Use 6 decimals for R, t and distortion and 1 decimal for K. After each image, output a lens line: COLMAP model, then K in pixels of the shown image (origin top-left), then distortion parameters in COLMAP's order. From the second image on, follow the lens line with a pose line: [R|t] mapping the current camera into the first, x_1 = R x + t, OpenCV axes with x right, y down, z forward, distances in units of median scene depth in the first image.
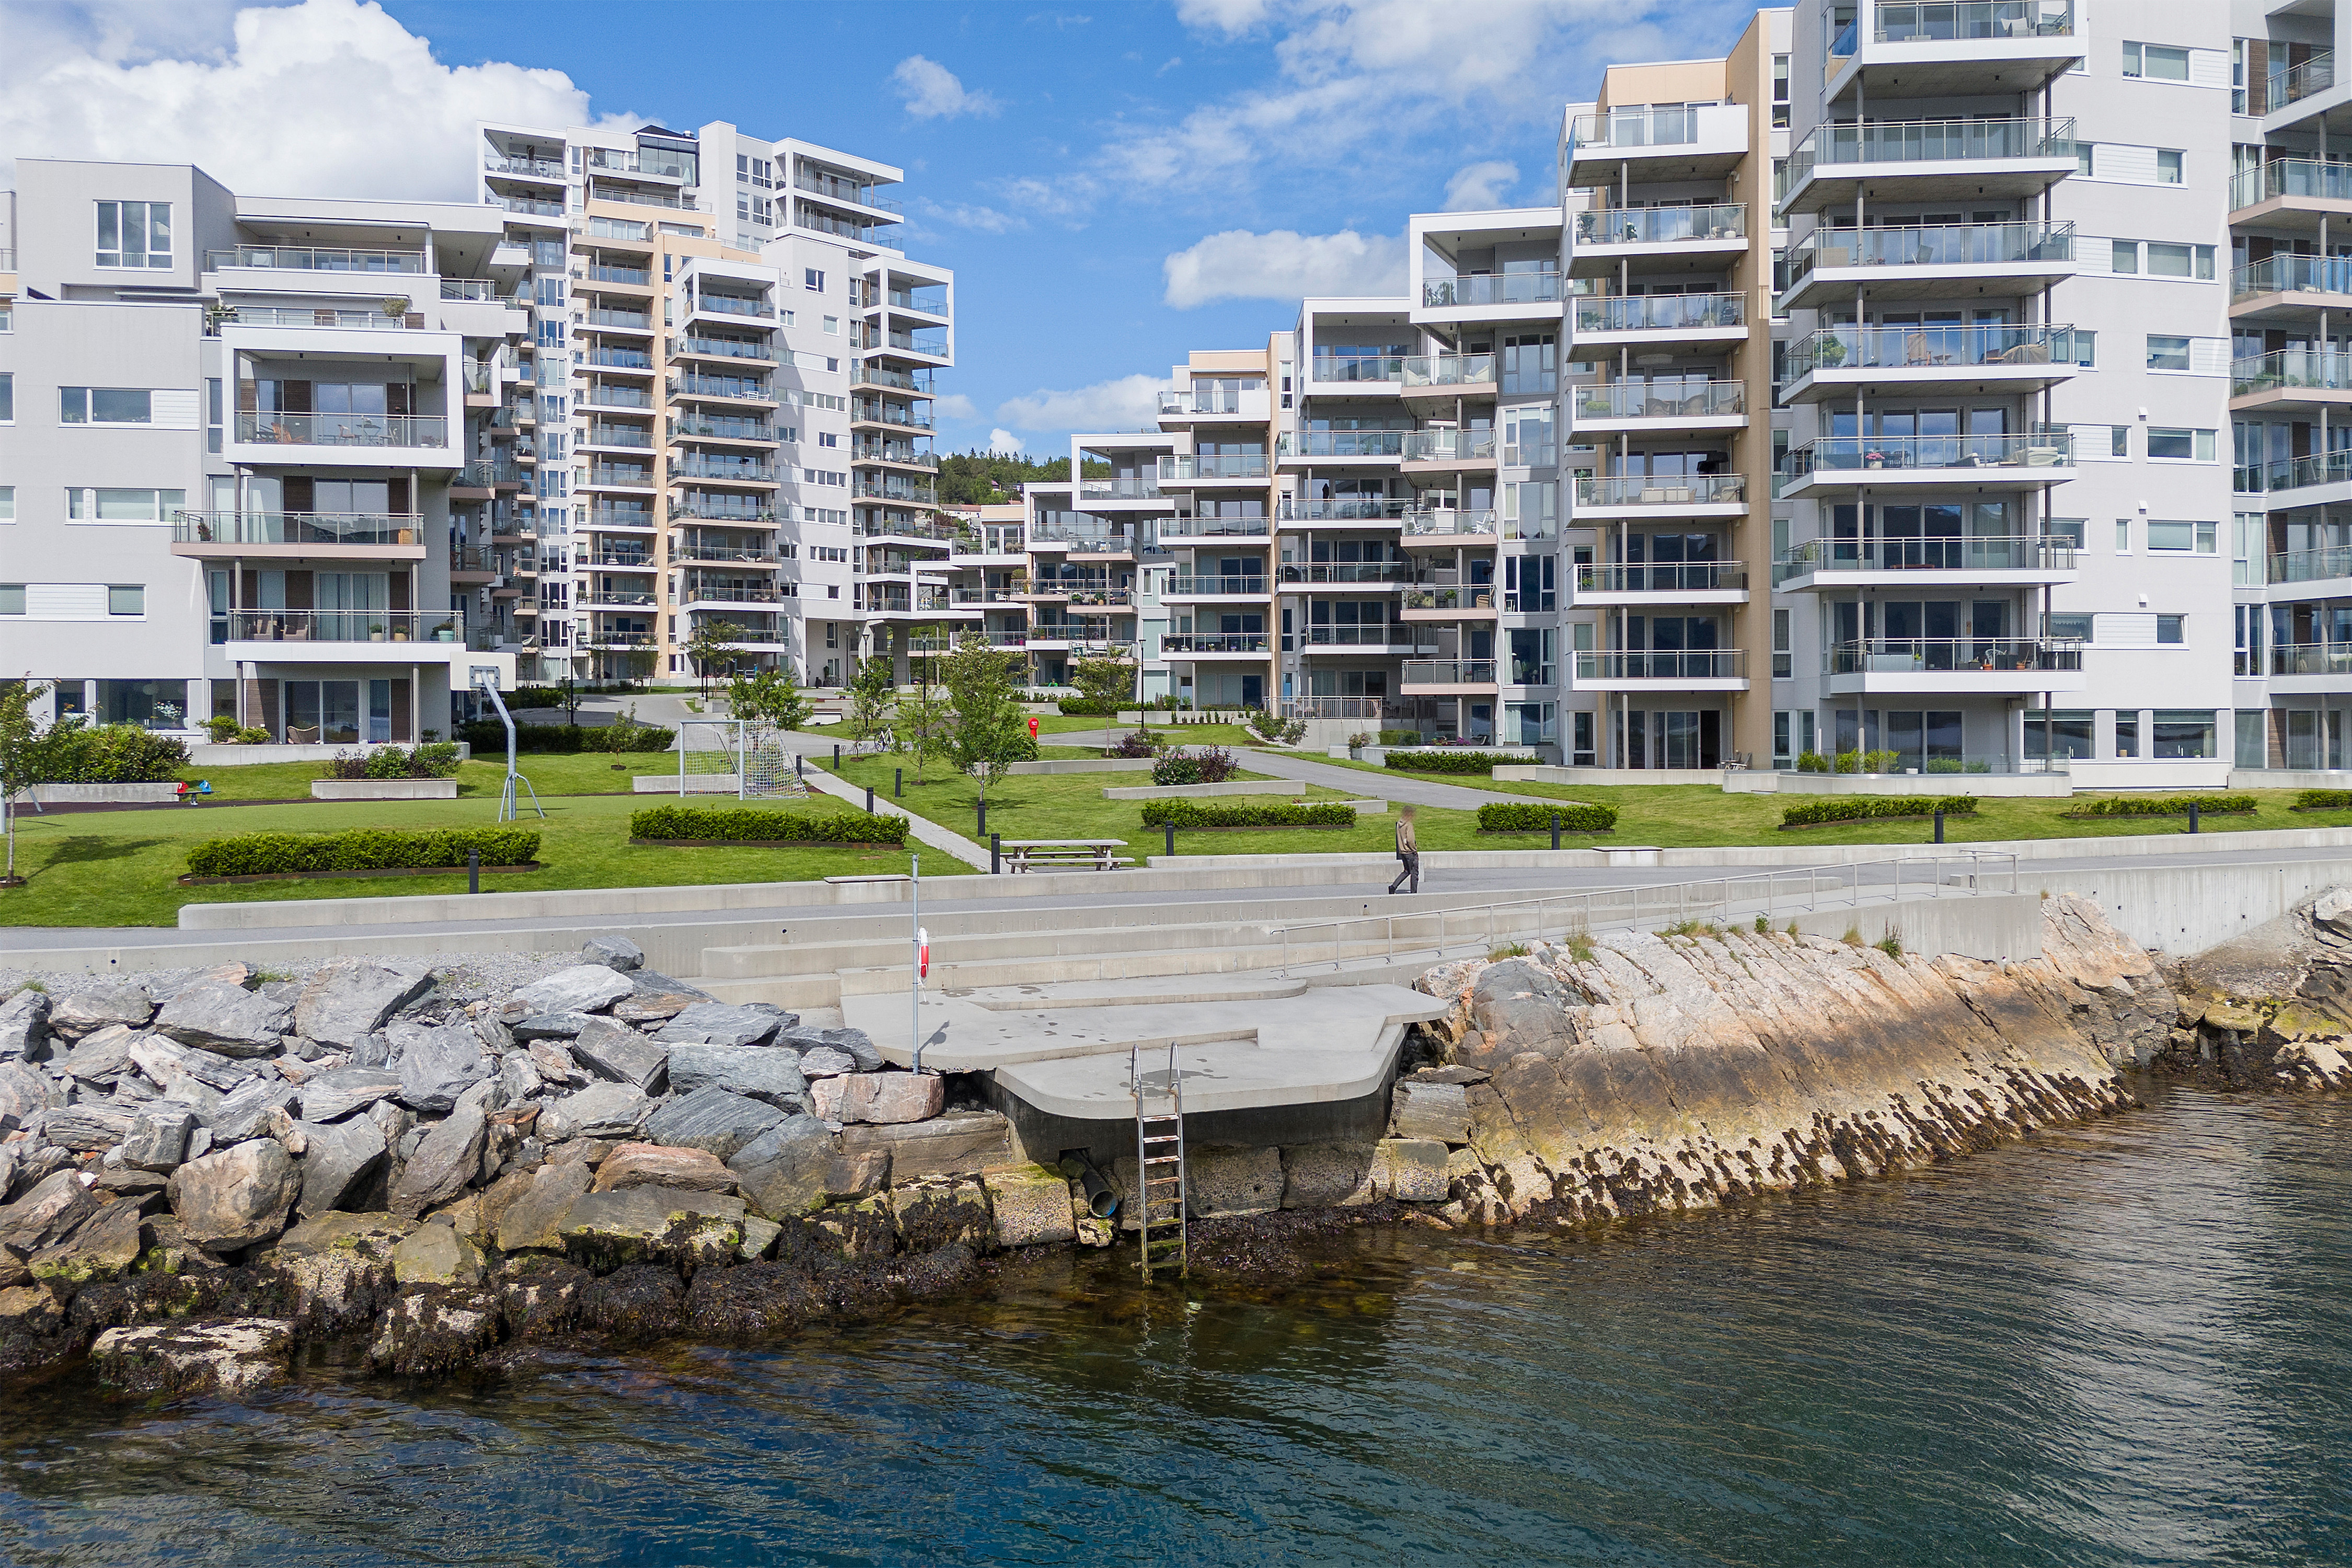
lens RADIAL K [[1761.8, 0, 1222.4], [0, 1761.8, 707.8], [0, 0, 1]] dist [0.051874, -0.025007]
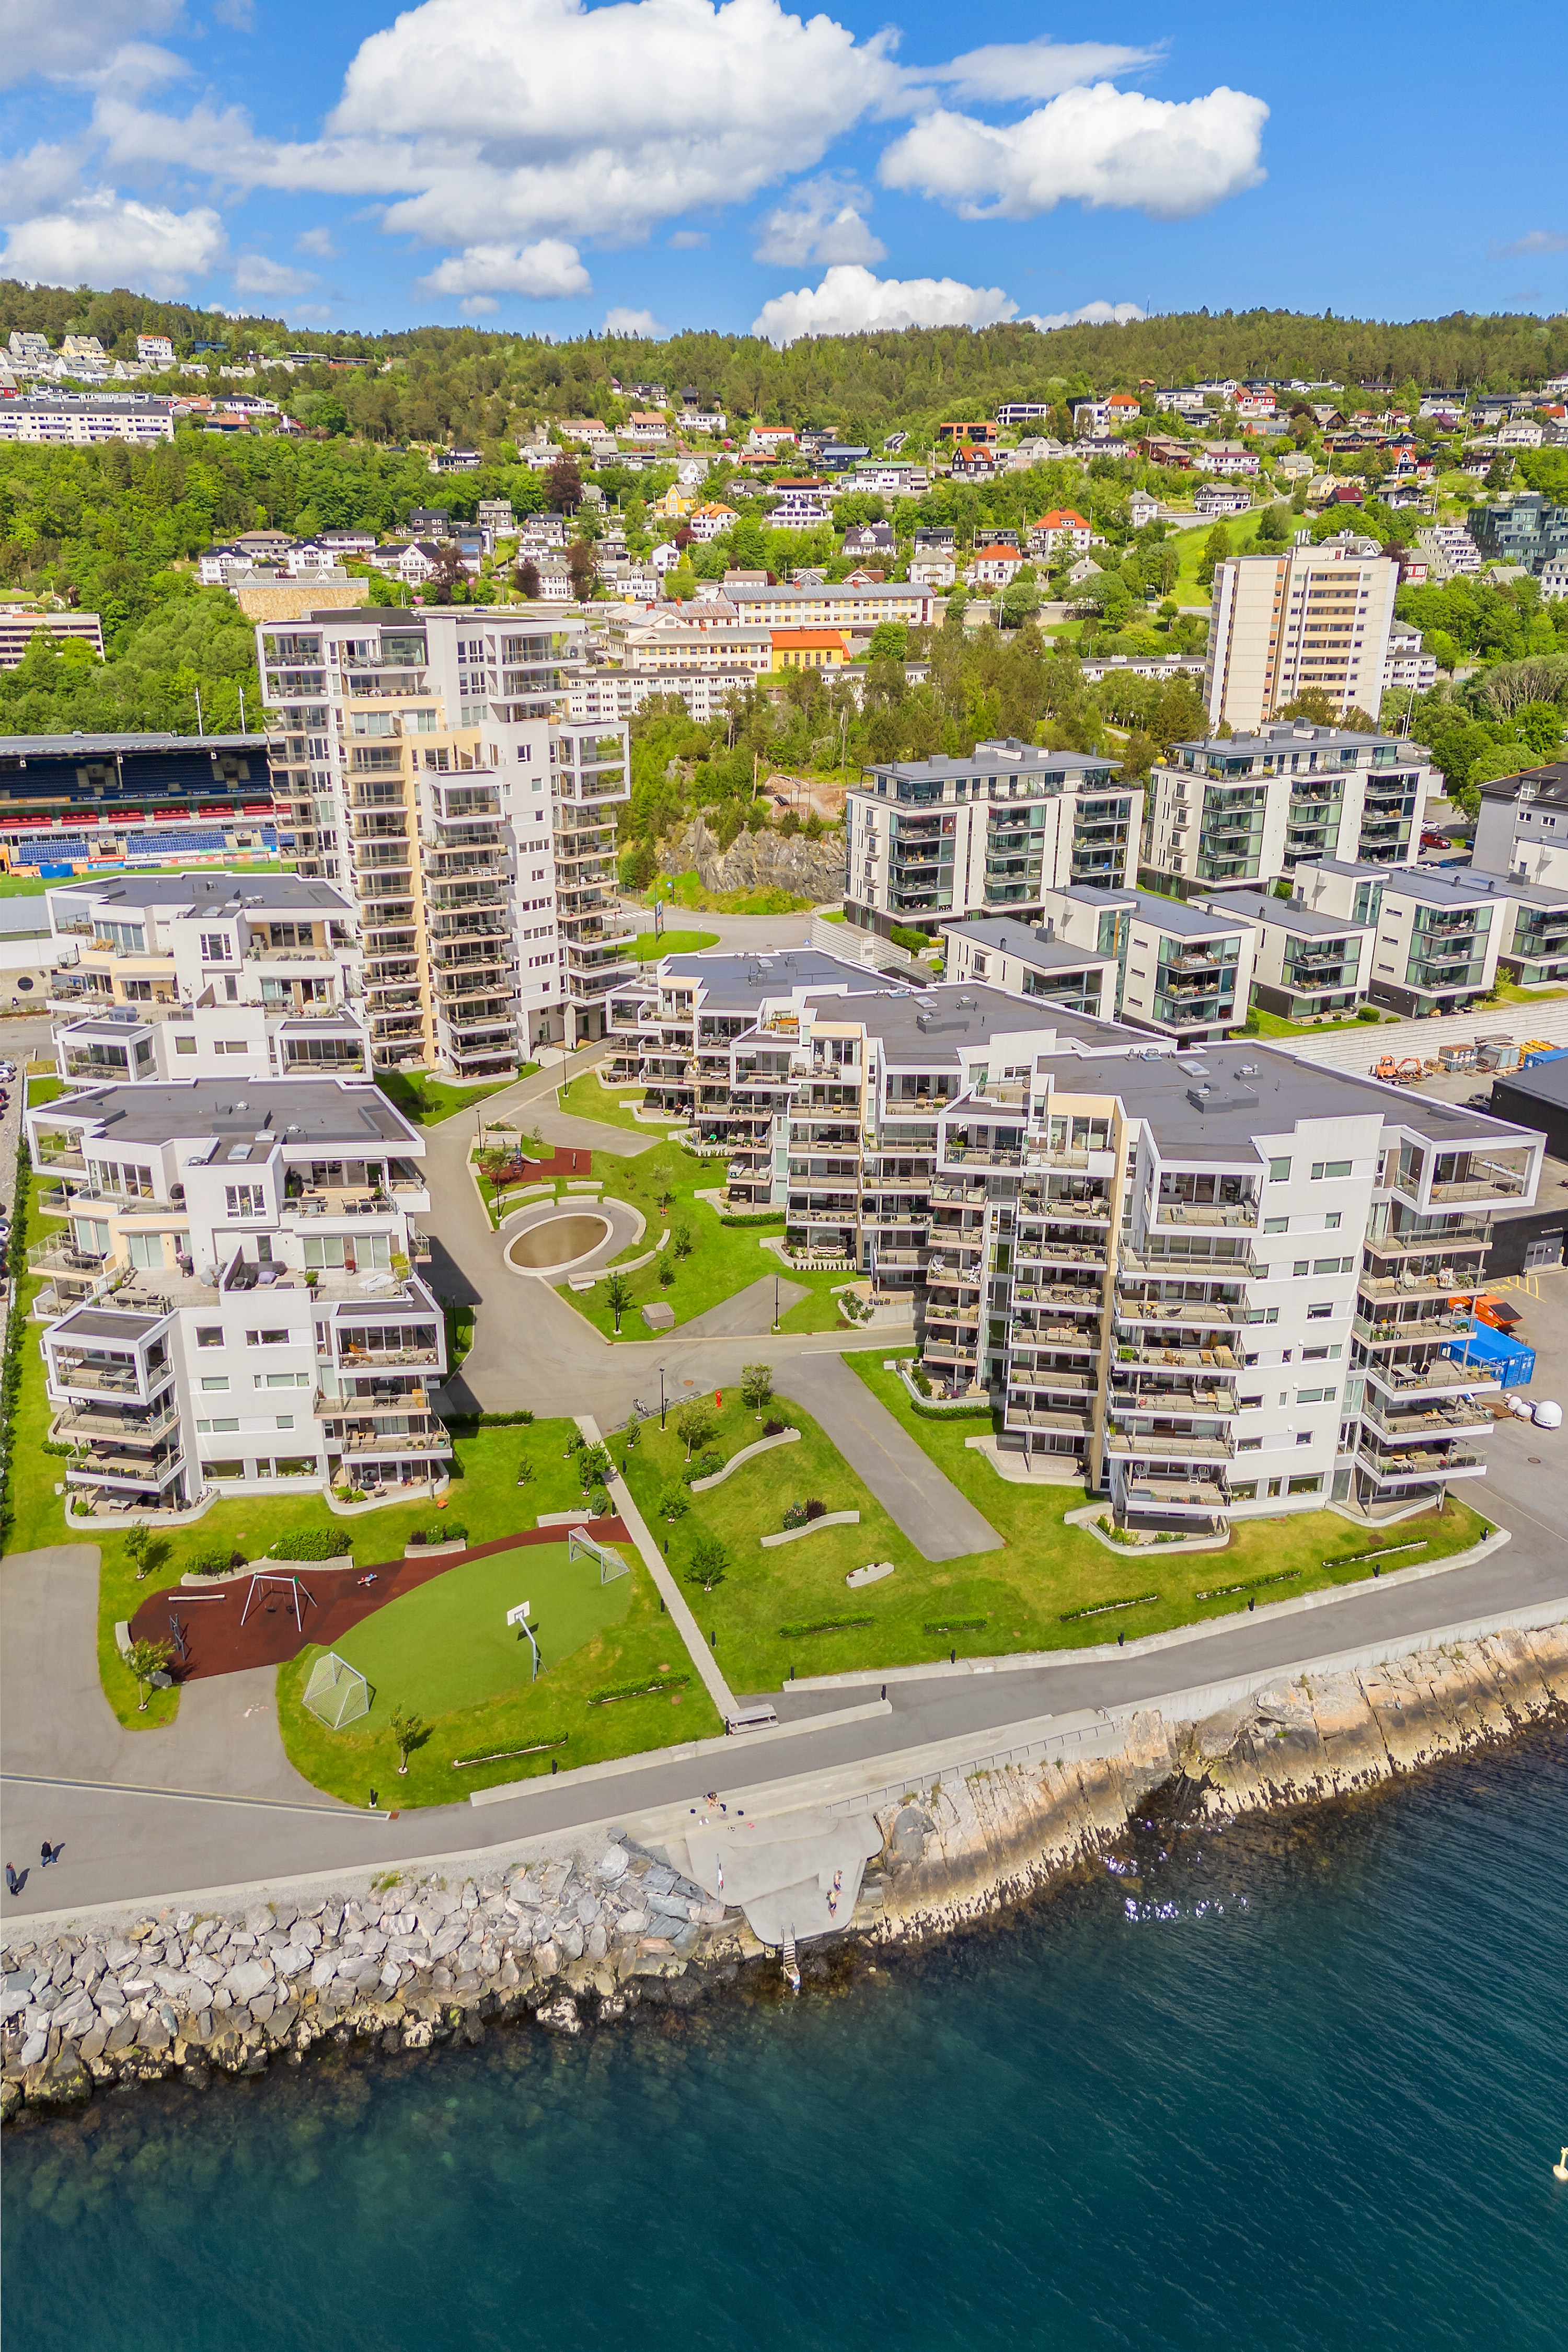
lens RADIAL K [[1761.8, 0, 792.8], [0, 1761.8, 1183.8], [0, 0, 1]] dist [0.051874, -0.025007]
pose [[0.999417, 0.025732, -0.022443, 0.005555], [-0.015639, 0.929278, 0.369049, -0.968521], [0.030352, -0.368483, 0.929139, -0.690654]]
